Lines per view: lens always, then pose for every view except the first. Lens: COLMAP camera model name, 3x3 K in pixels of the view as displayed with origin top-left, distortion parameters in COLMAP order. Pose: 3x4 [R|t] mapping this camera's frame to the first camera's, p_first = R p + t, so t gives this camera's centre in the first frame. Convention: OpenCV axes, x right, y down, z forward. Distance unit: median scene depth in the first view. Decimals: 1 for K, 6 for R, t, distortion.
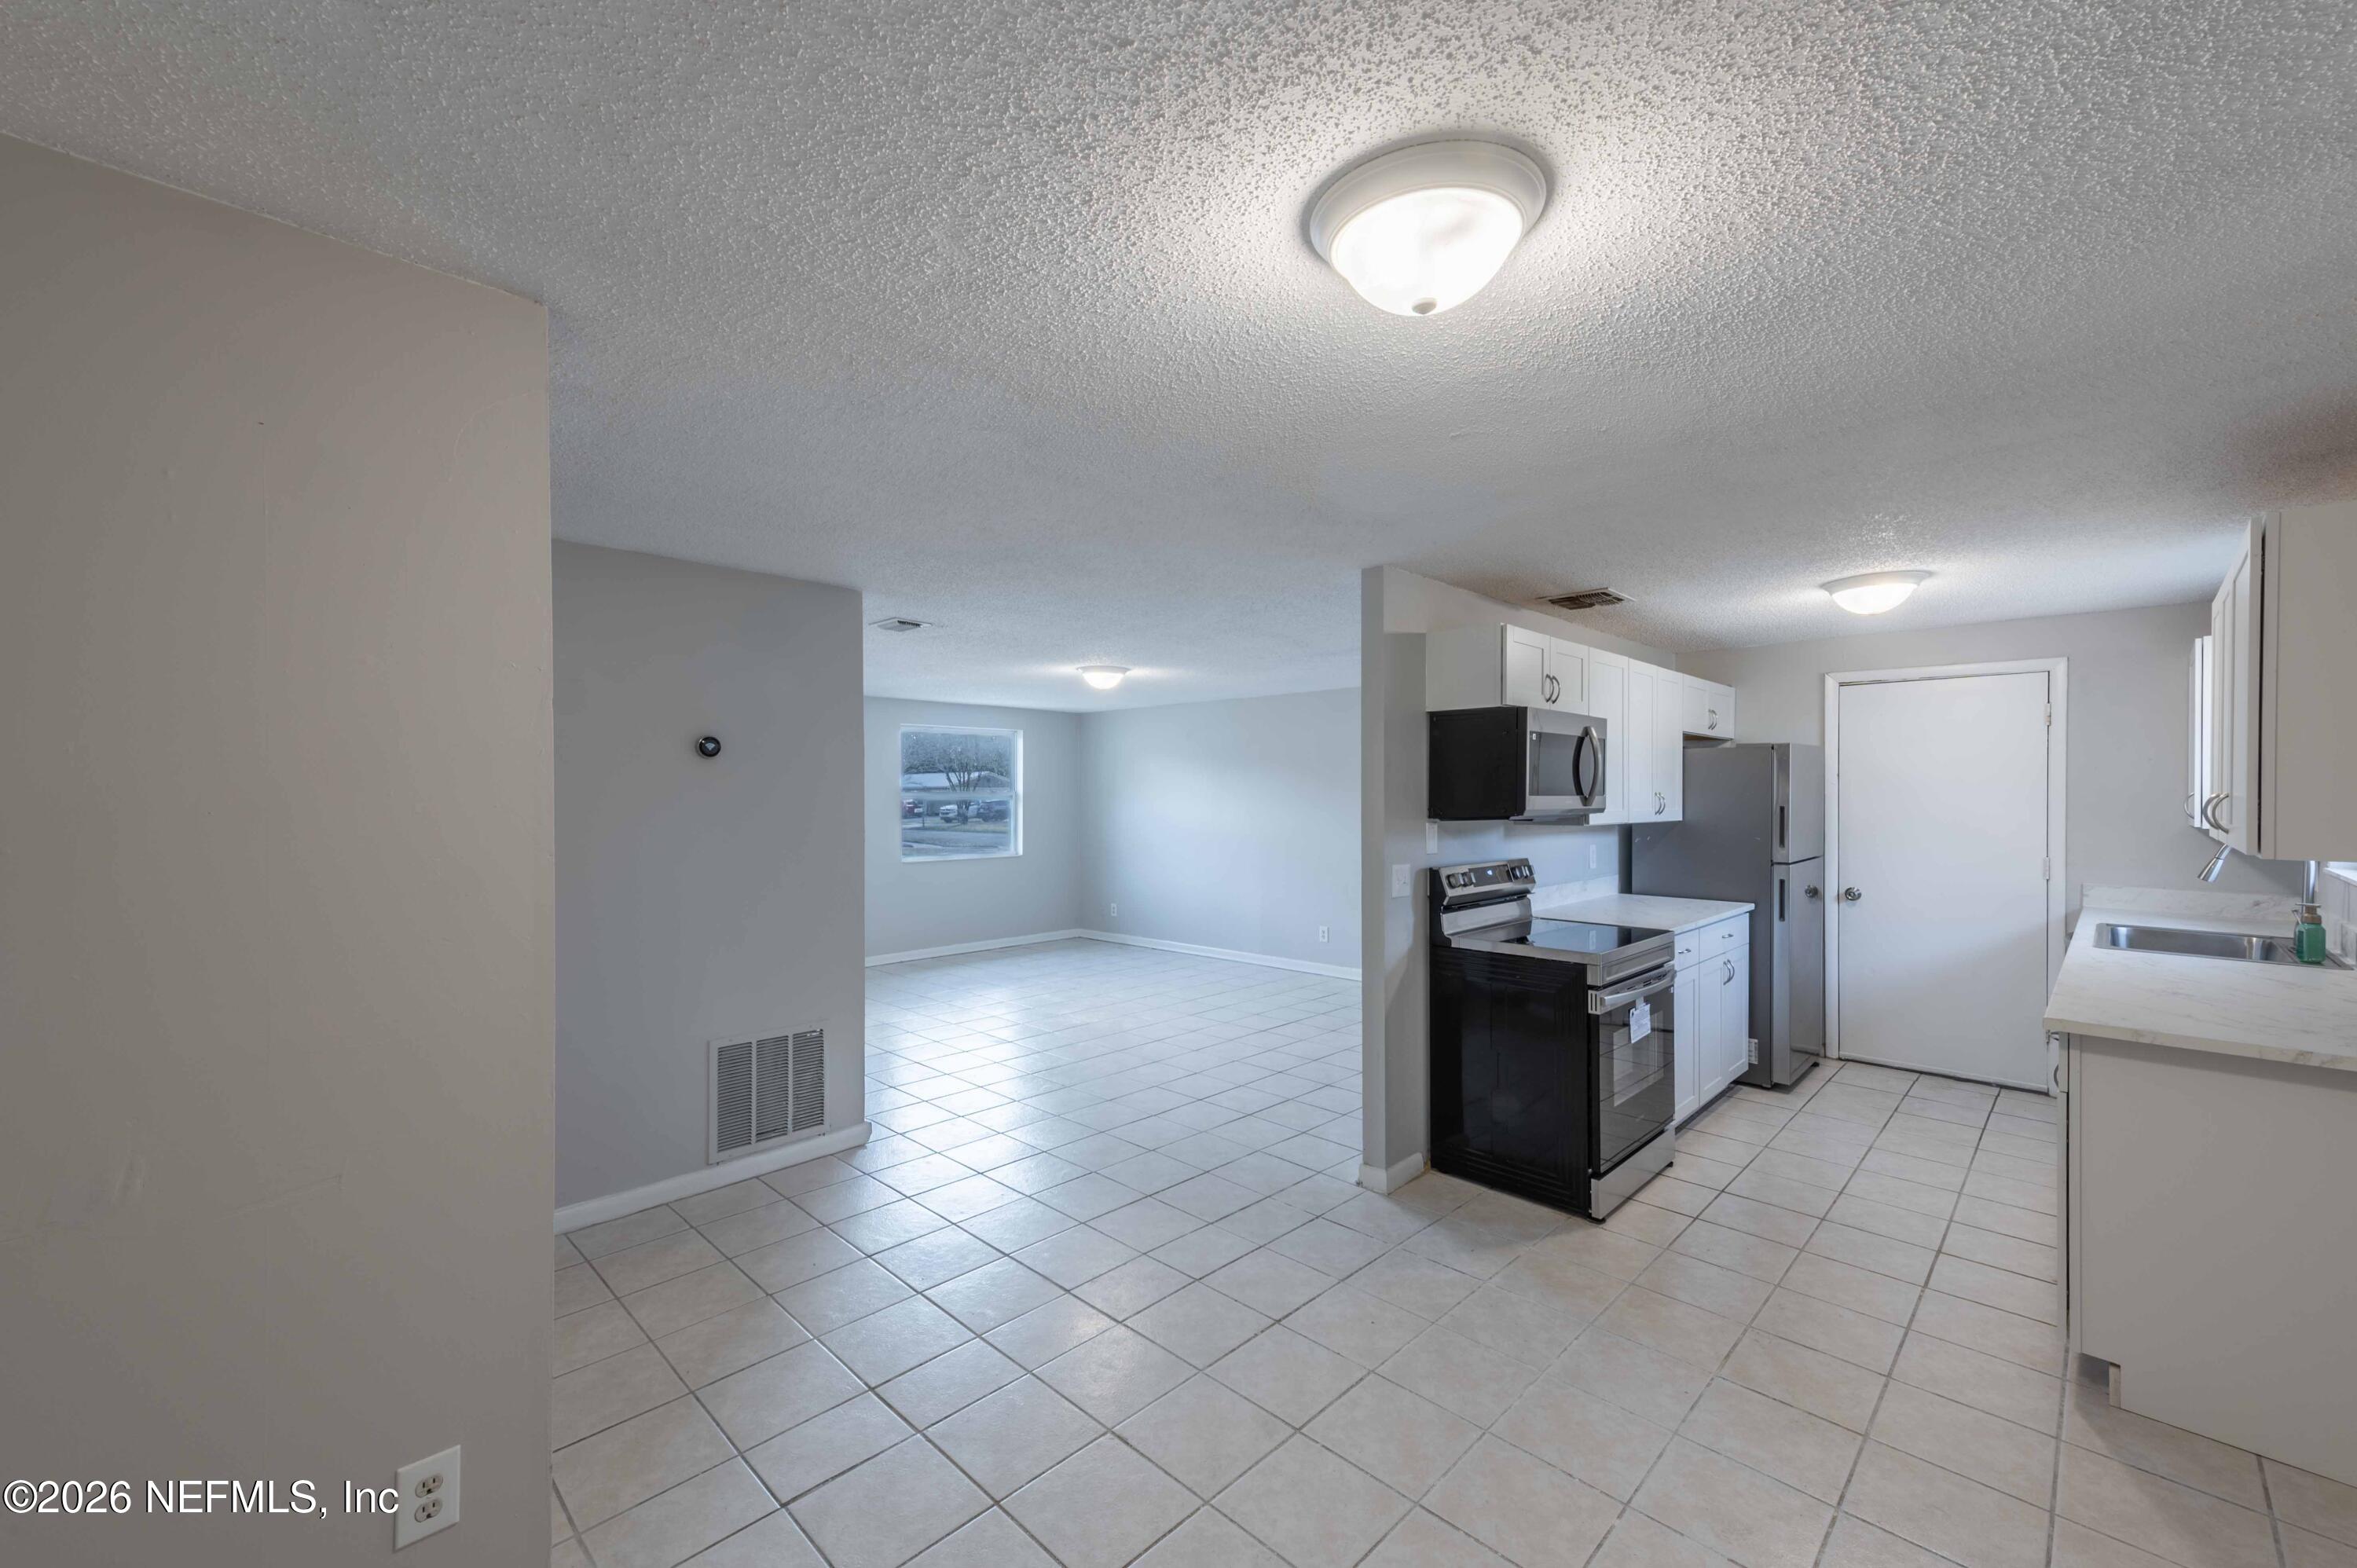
lens RADIAL K [[935.6, 0, 1177.3], [0, 935.6, 798.1], [0, 0, 1]] dist [0.017036, -0.000305]
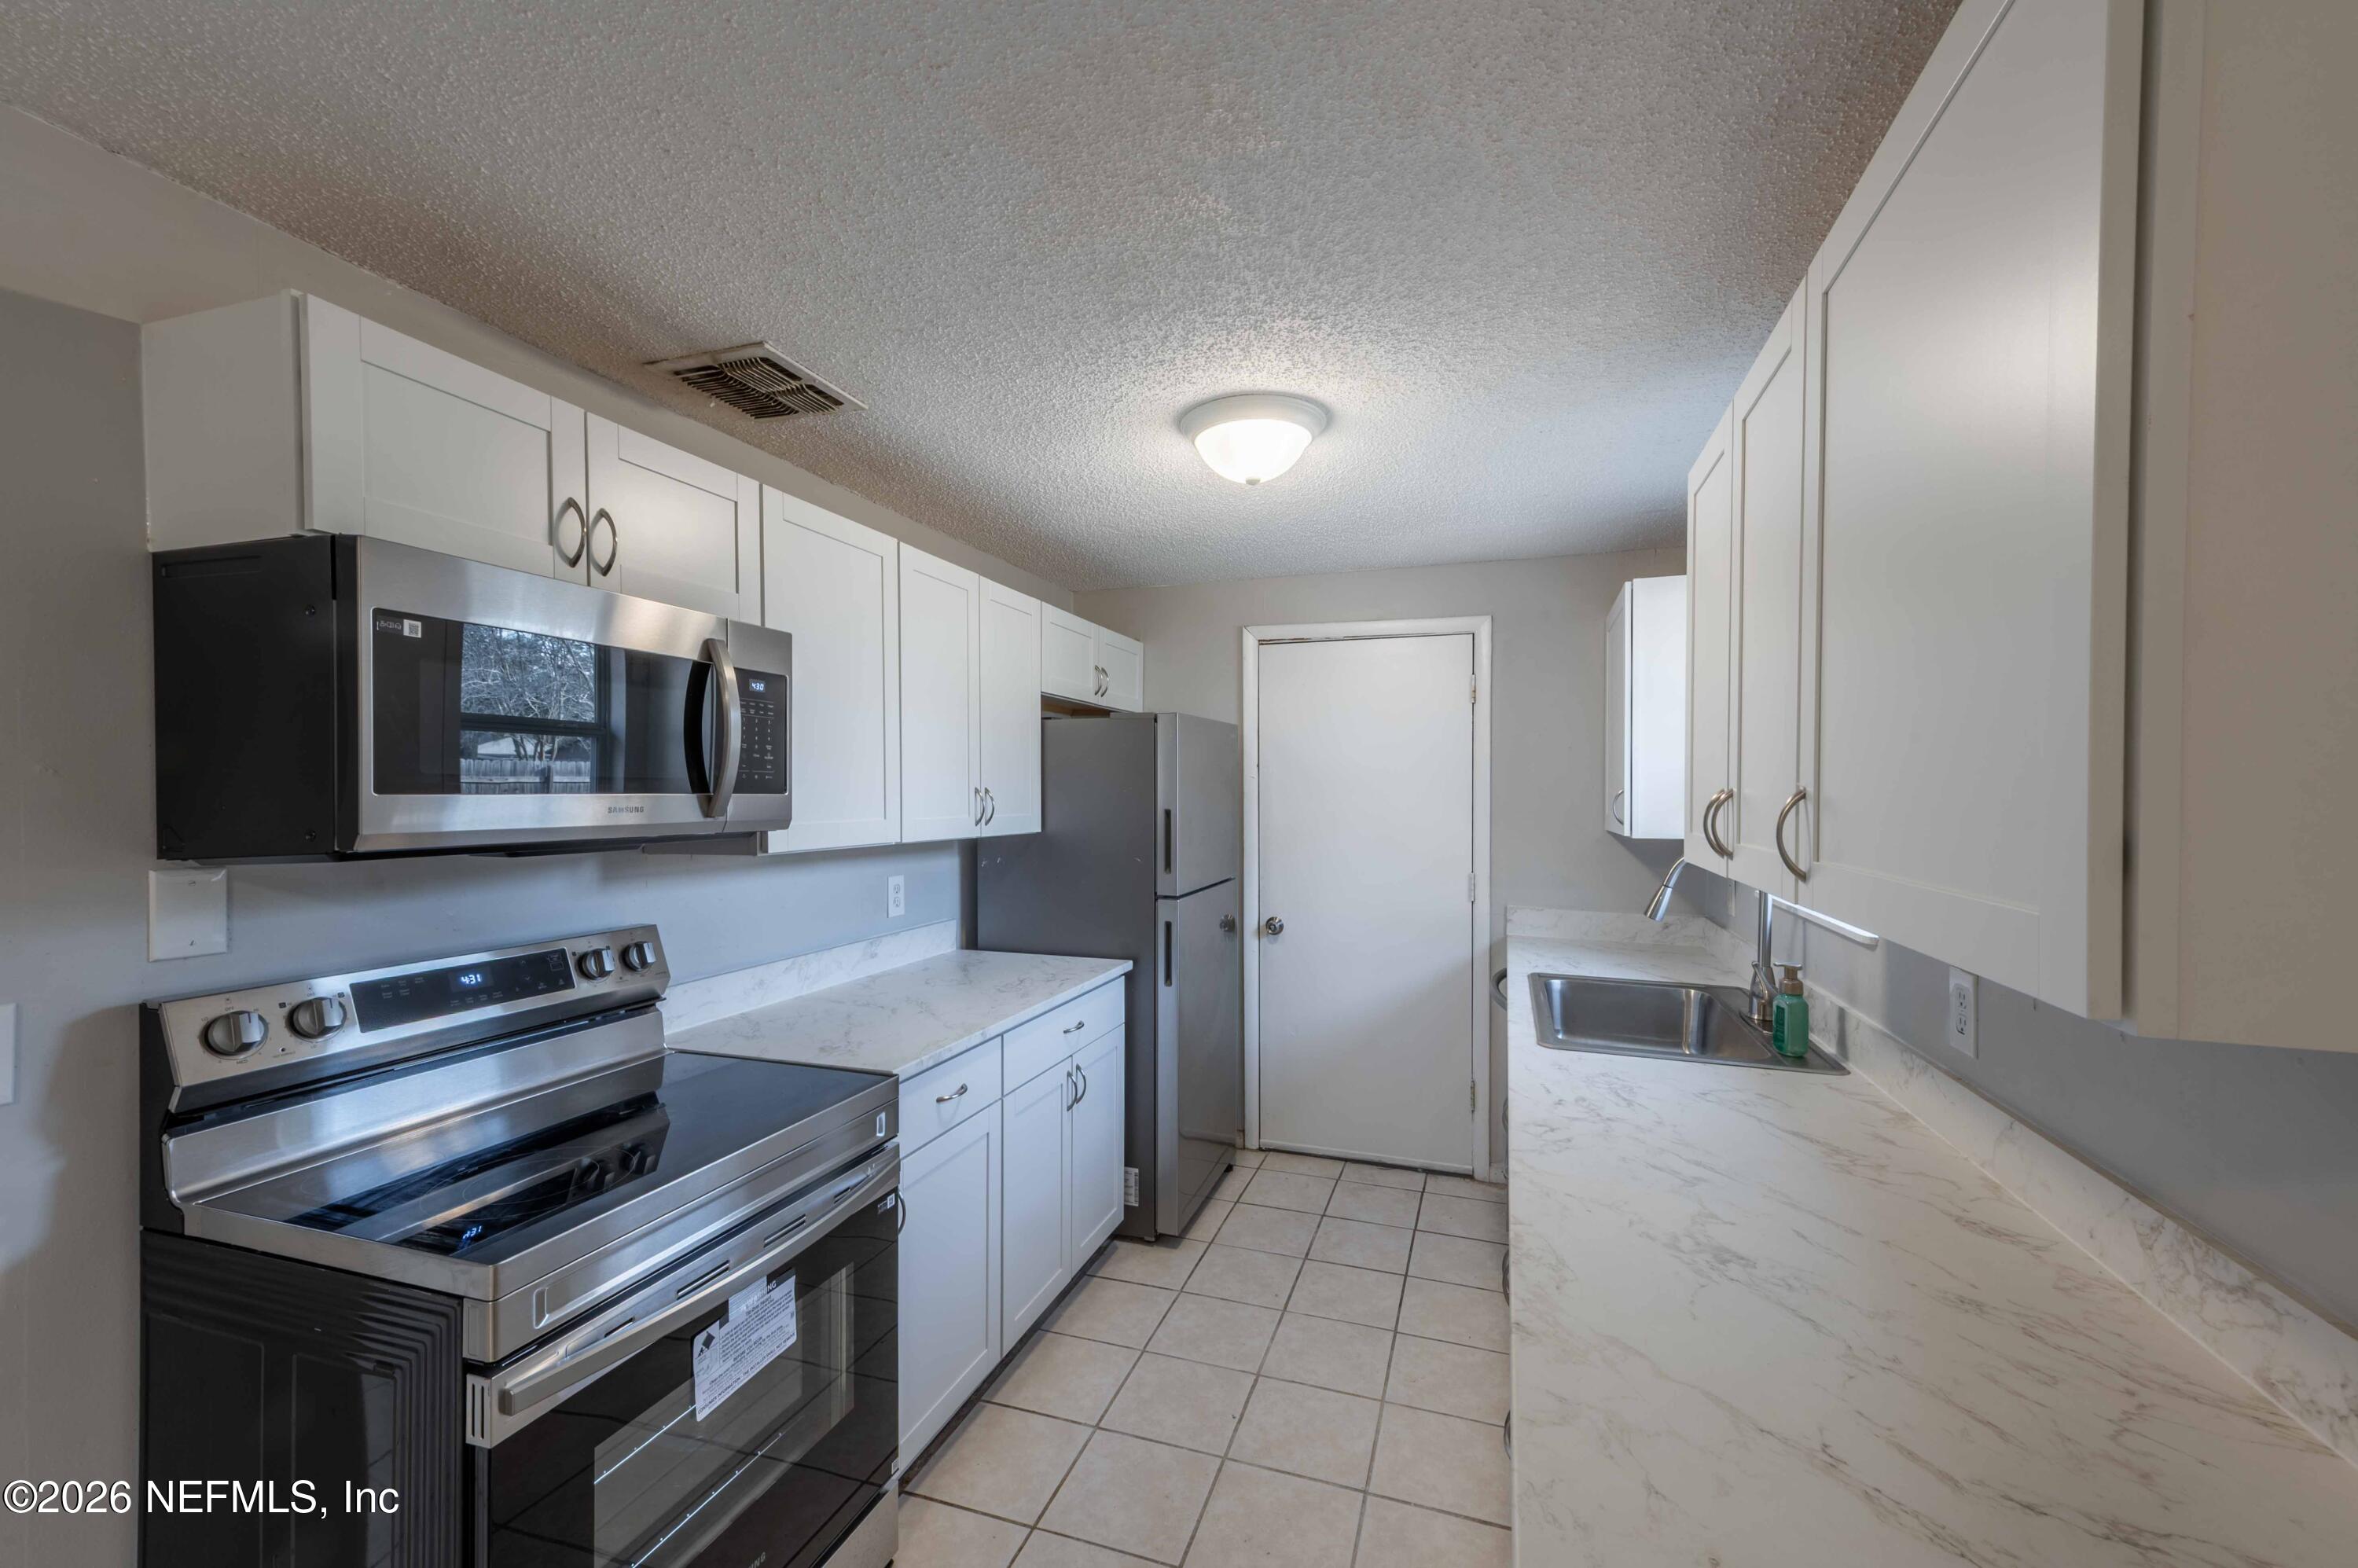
lens RADIAL K [[936.0, 0, 1177.8], [0, 936.0, 798.1], [0, 0, 1]] dist [0.017036, -0.000305]
pose [[0.901126, -0.002909, 0.433547, 0.367855], [0.002213, 0.999995, 0.002109, -0.000655], [-0.433551, -0.000941, 0.901129, 0.413781]]
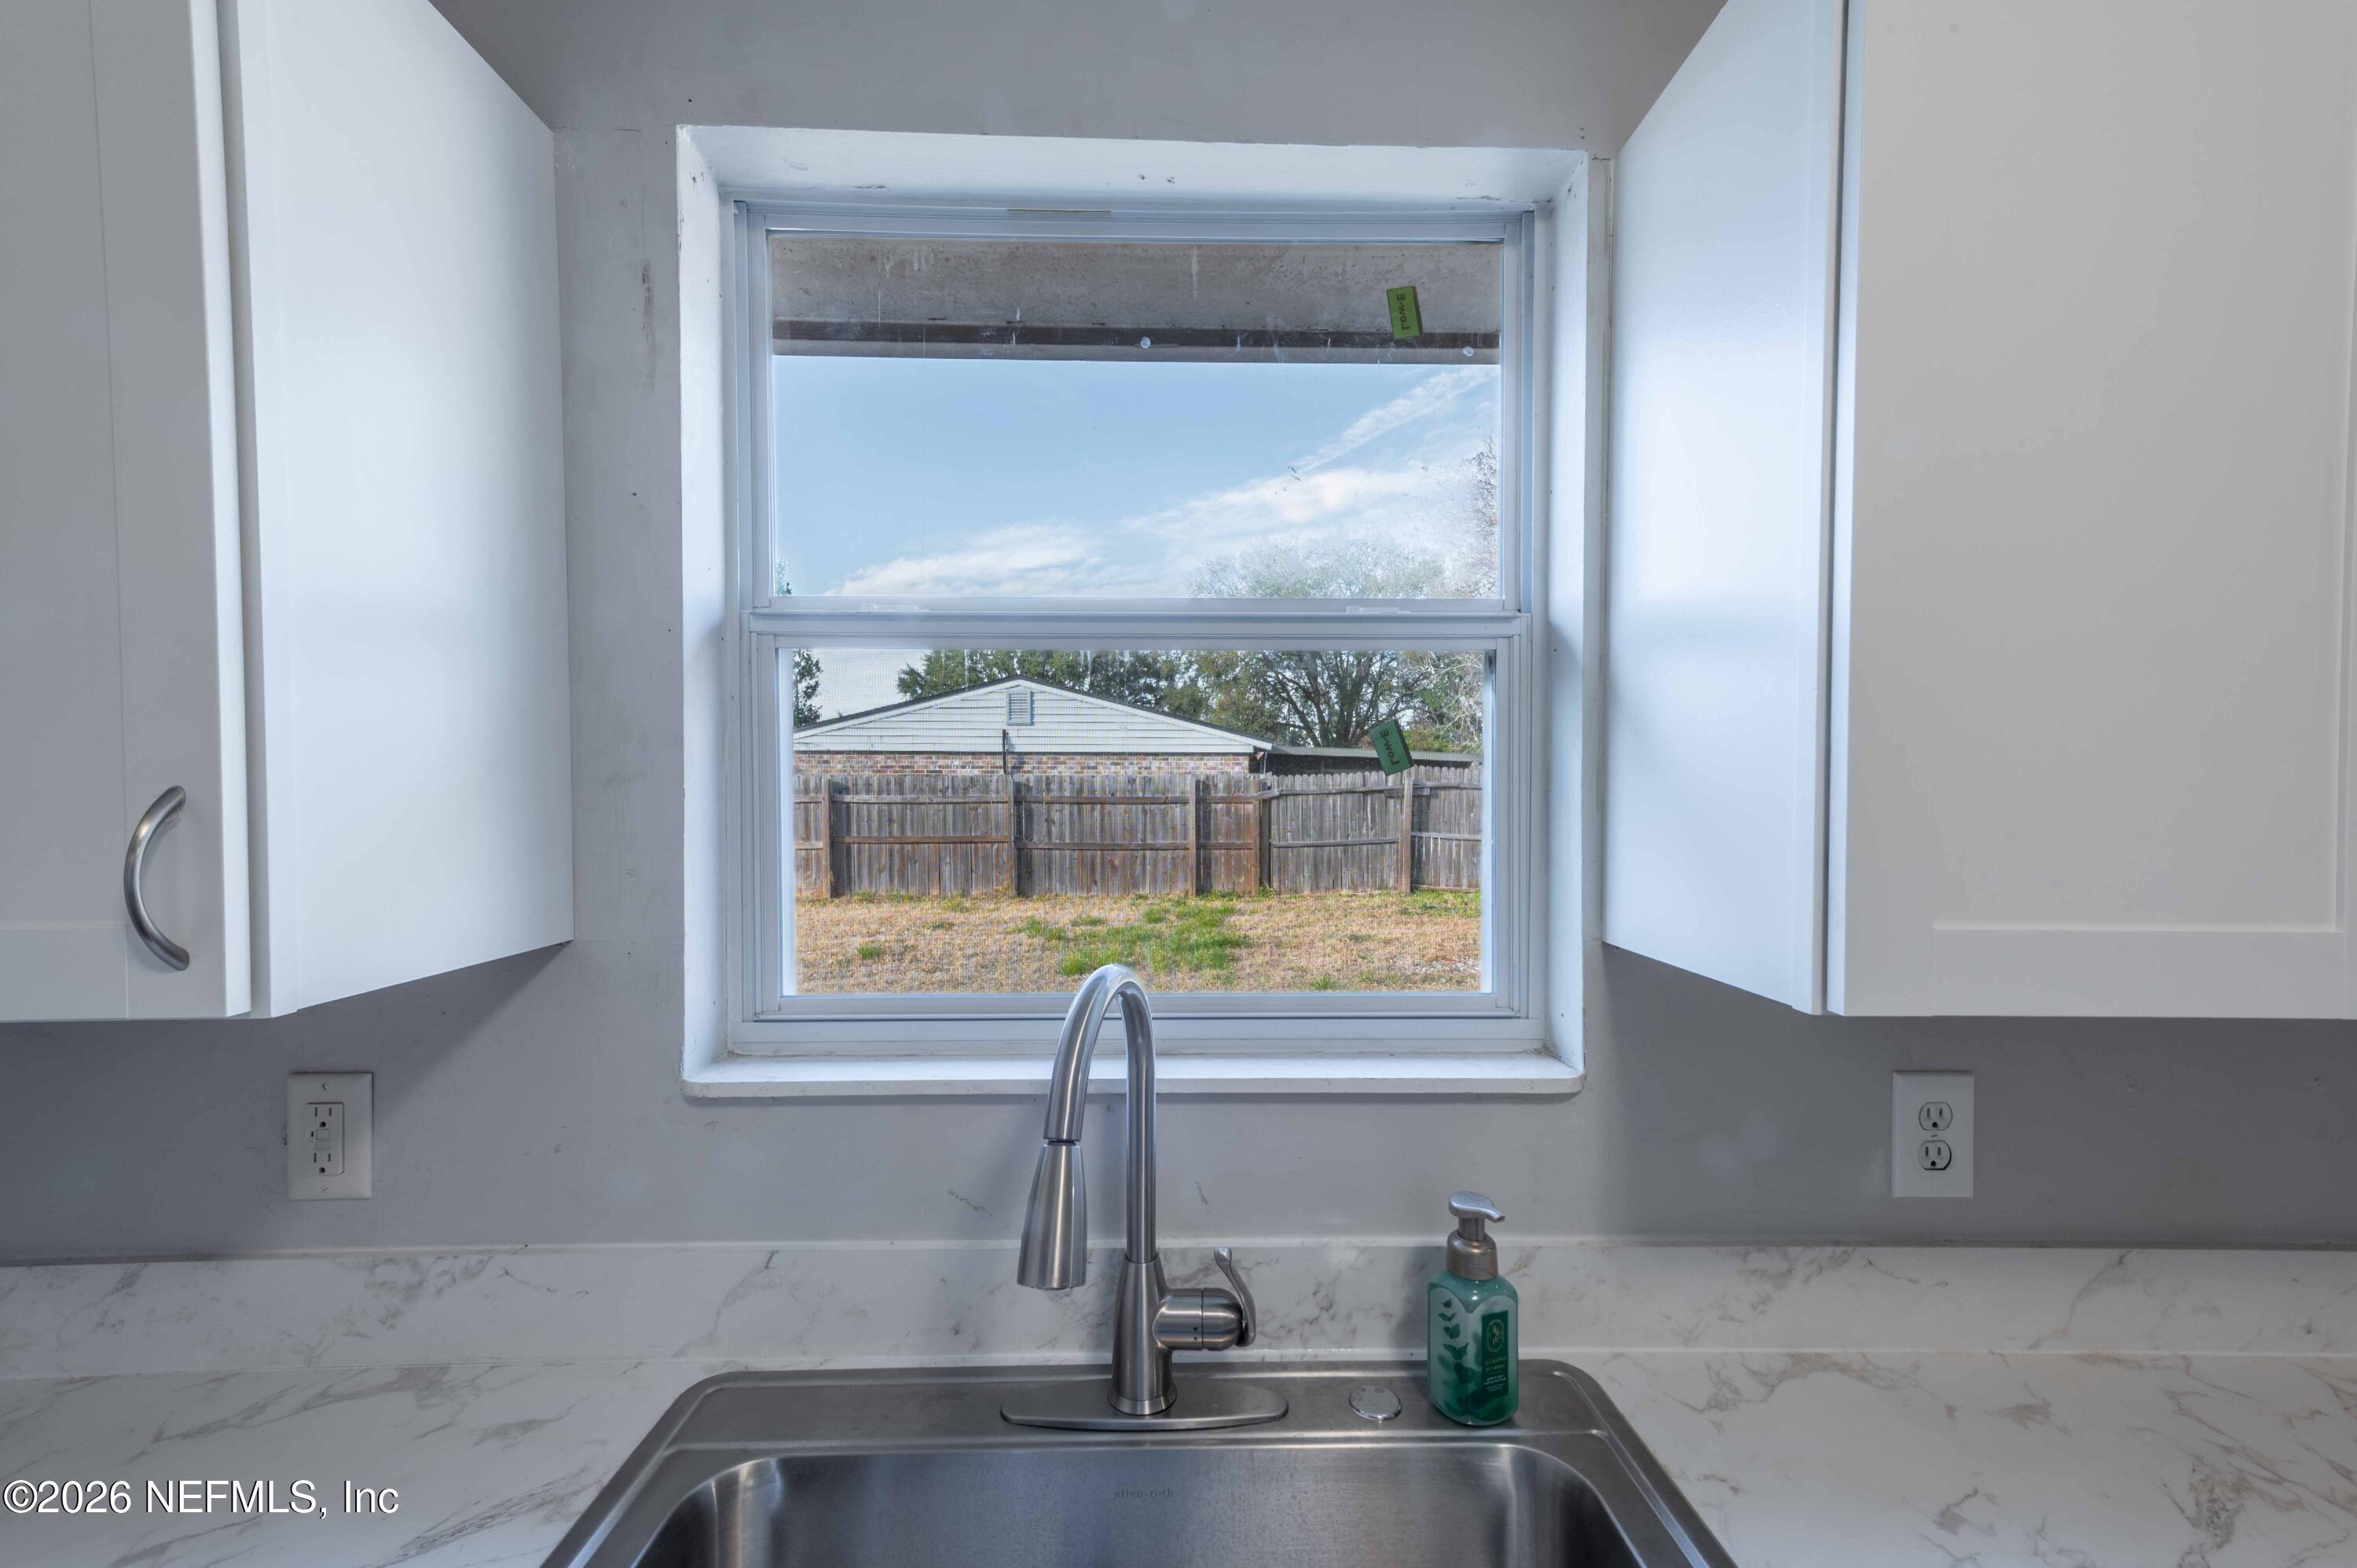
lens RADIAL K [[935.6, 0, 1177.3], [0, 935.6, 798.1], [0, 0, 1]] dist [0.017036, -0.000305]
pose [[-0.719235, -0.009575, 0.694701, 0.713787], [0.002832, 0.999856, 0.016713, -0.005748], [-0.694761, 0.013988, -0.719105, 0.843909]]
